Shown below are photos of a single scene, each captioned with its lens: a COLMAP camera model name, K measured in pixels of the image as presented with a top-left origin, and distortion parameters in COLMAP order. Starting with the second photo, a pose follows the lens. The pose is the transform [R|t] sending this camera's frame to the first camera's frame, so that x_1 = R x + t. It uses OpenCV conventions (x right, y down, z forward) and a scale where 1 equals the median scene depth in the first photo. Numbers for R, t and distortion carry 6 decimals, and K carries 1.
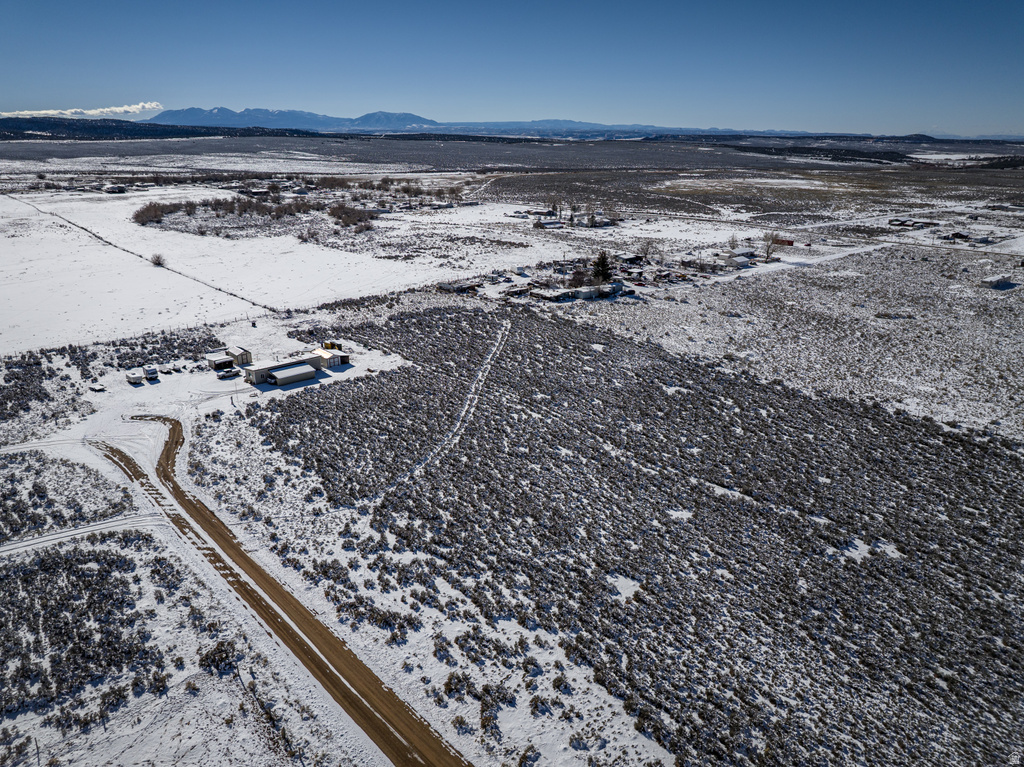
lens RADIAL K [[724.4, 0, 509.9], [0, 724.4, 374.4], [0, 0, 1]] dist [-0.042831, 0.005823]
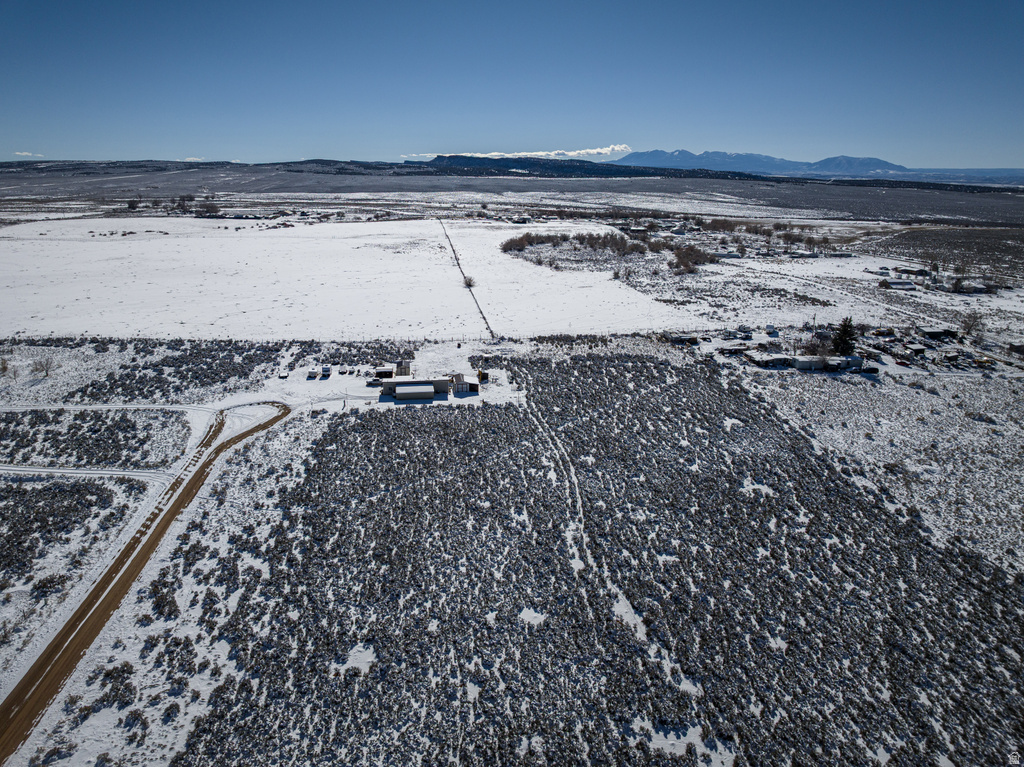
lens RADIAL K [[724.4, 0, 509.9], [0, 724.4, 374.4], [0, 0, 1]] dist [-0.042831, 0.005823]
pose [[0.833029, 0.154097, -0.531335, 0.624389], [-0.182837, 0.983142, -0.001522, -0.080166], [0.522143, 0.098416, 0.847160, 0.241456]]
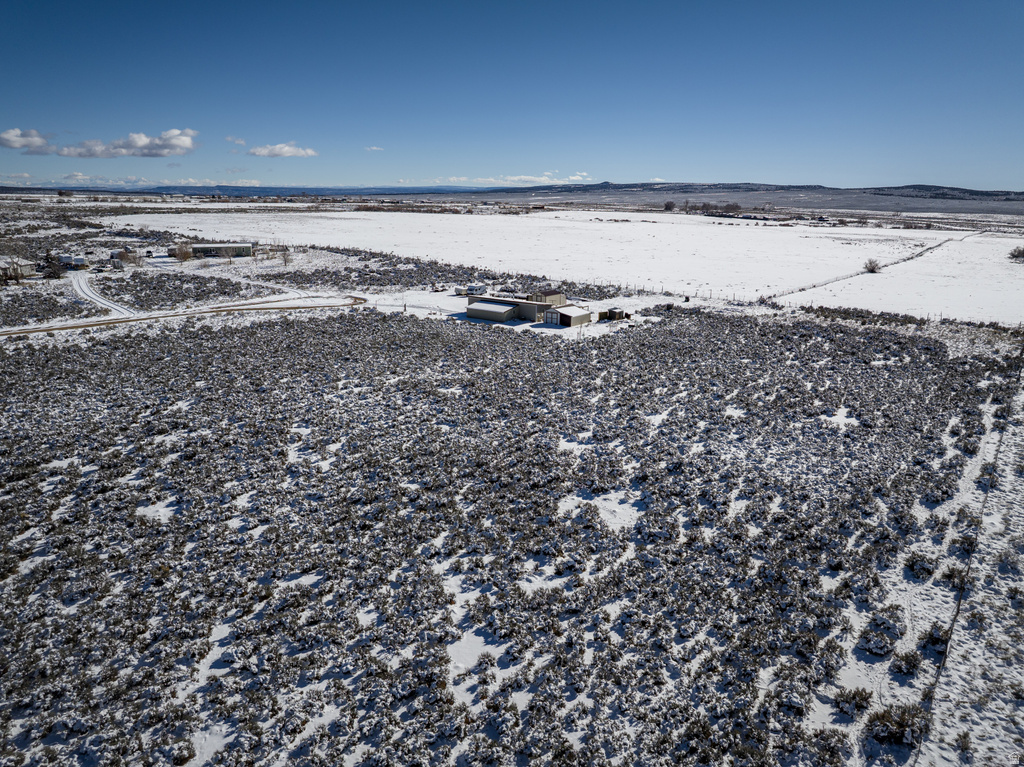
lens RADIAL K [[724.4, 0, 509.9], [0, 724.4, 374.4], [0, 0, 1]] dist [-0.042831, 0.005823]
pose [[0.208302, 0.241423, -0.947800, 0.814250], [-0.329324, 0.929785, 0.164457, -0.122991], [0.920954, 0.277877, 0.273183, 1.294171]]
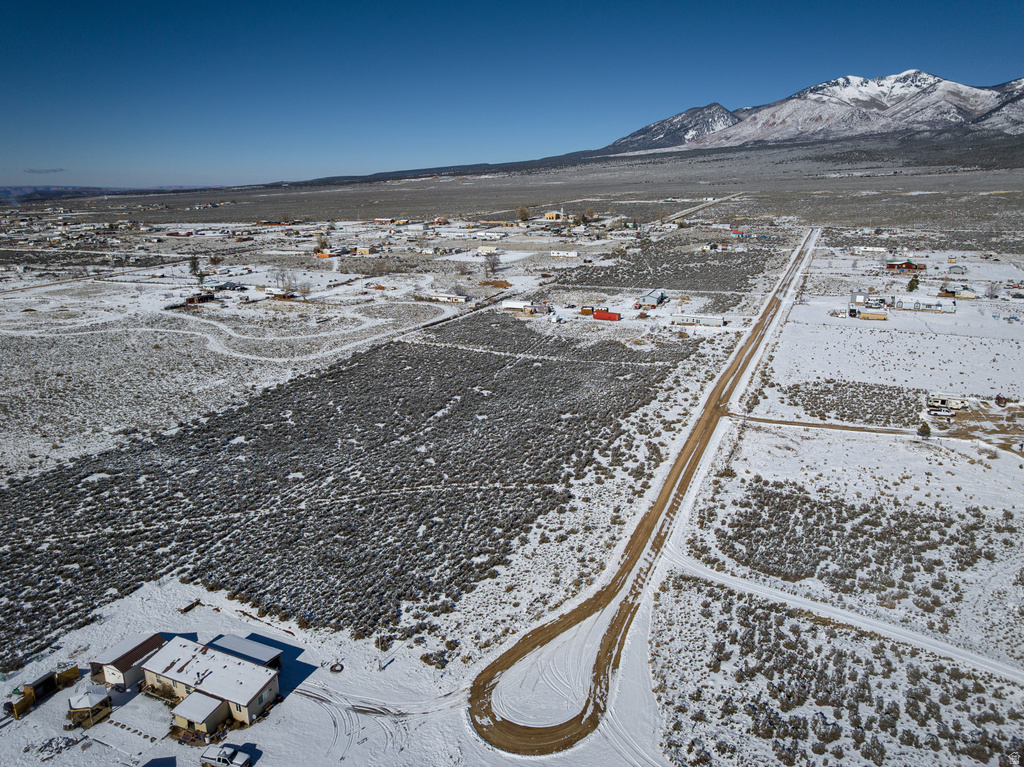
lens RADIAL K [[724.4, 0, 509.9], [0, 724.4, 374.4], [0, 0, 1]] dist [-0.042831, 0.005823]
pose [[-0.417700, -0.243640, 0.875309, -1.308526], [0.291242, 0.876639, 0.382992, -0.551084], [-0.860642, 0.414902, -0.295214, 1.425594]]
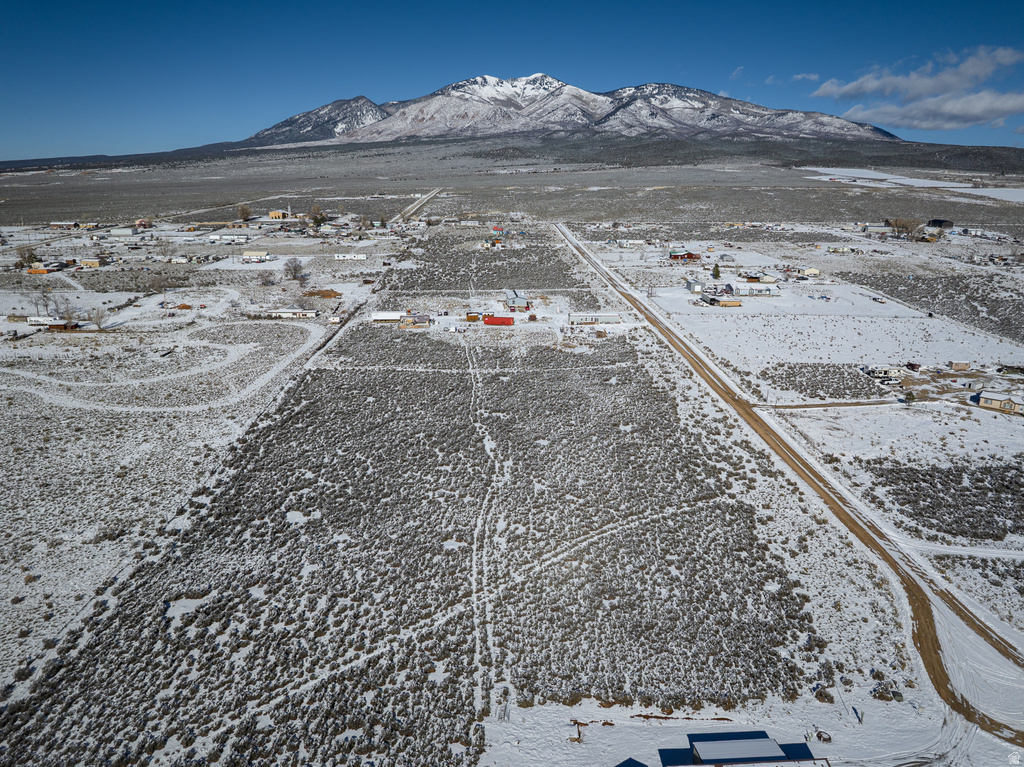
lens RADIAL K [[751.5, 0, 523.9], [0, 751.5, 384.2], [0, 0, 1]] dist [-0.042051, 0.000582]
pose [[-0.786672, -0.182164, 0.589885, -0.680537], [0.180703, 0.845692, 0.502147, -0.746984], [-0.590334, 0.501618, -0.632364, 2.009669]]
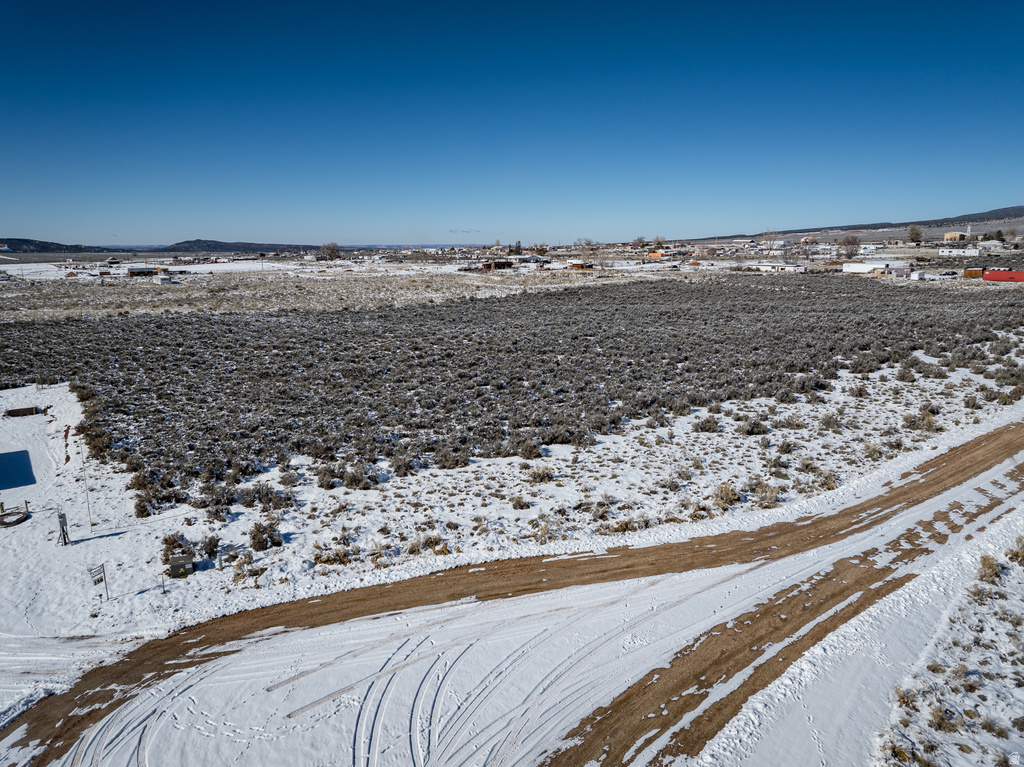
lens RADIAL K [[724.4, 0, 509.9], [0, 724.4, 374.4], [0, 0, 1]] dist [-0.042831, 0.005823]
pose [[0.078990, -0.187247, 0.979132, -0.847246], [0.321871, 0.934385, 0.152723, 0.003066], [-0.943483, 0.303090, 0.134076, 1.192196]]
